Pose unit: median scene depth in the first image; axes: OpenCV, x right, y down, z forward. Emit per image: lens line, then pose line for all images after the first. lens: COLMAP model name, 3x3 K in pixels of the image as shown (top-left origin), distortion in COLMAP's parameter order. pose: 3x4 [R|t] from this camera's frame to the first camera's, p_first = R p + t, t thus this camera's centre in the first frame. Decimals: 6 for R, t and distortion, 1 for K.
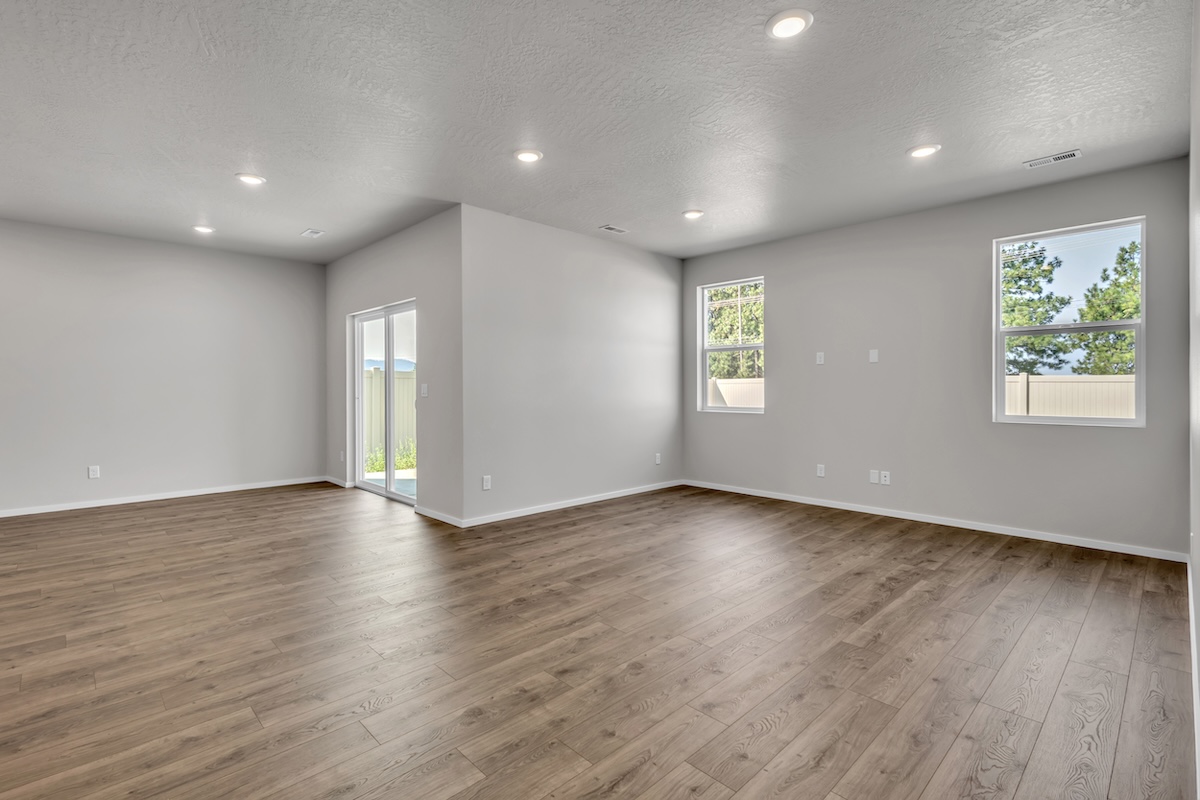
lens RADIAL K [[555.5, 0, 605.1], [0, 555.5, 398.7], [0, 0, 1]] dist [0.013752, -0.004341]
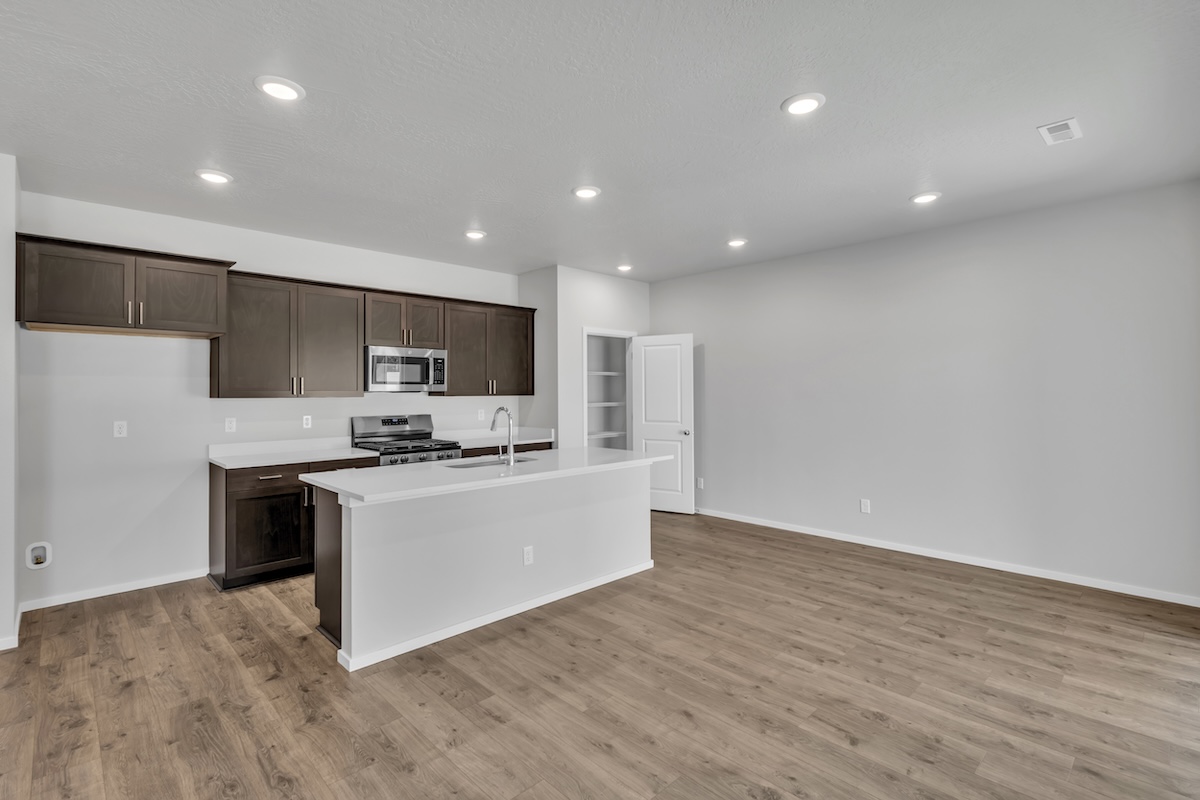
lens RADIAL K [[555.5, 0, 597.5], [0, 555.5, 388.2], [0, 0, 1]] dist [0.013752, -0.004341]
pose [[-0.008545, -0.004325, -0.999954, -0.006322], [-0.016885, 0.999849, -0.004180, -0.073650], [0.999821, 0.016848, -0.008617, 0.856127]]
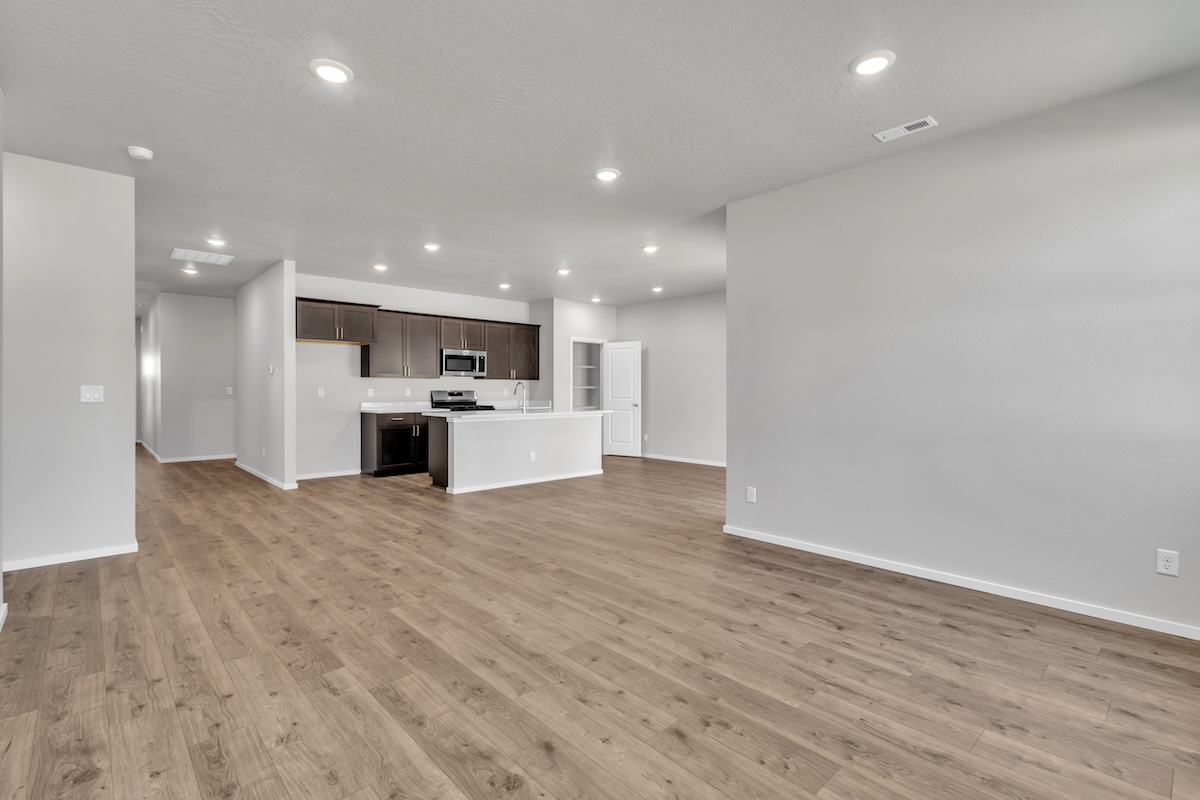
lens RADIAL K [[555.5, 0, 597.0], [0, 555.5, 383.2], [0, 0, 1]] dist [0.013752, -0.004341]
pose [[-0.031983, -0.009935, -0.999439, 0.941686], [-0.024539, 0.999657, -0.009152, -0.024480], [0.999187, 0.024232, -0.032216, 1.010393]]
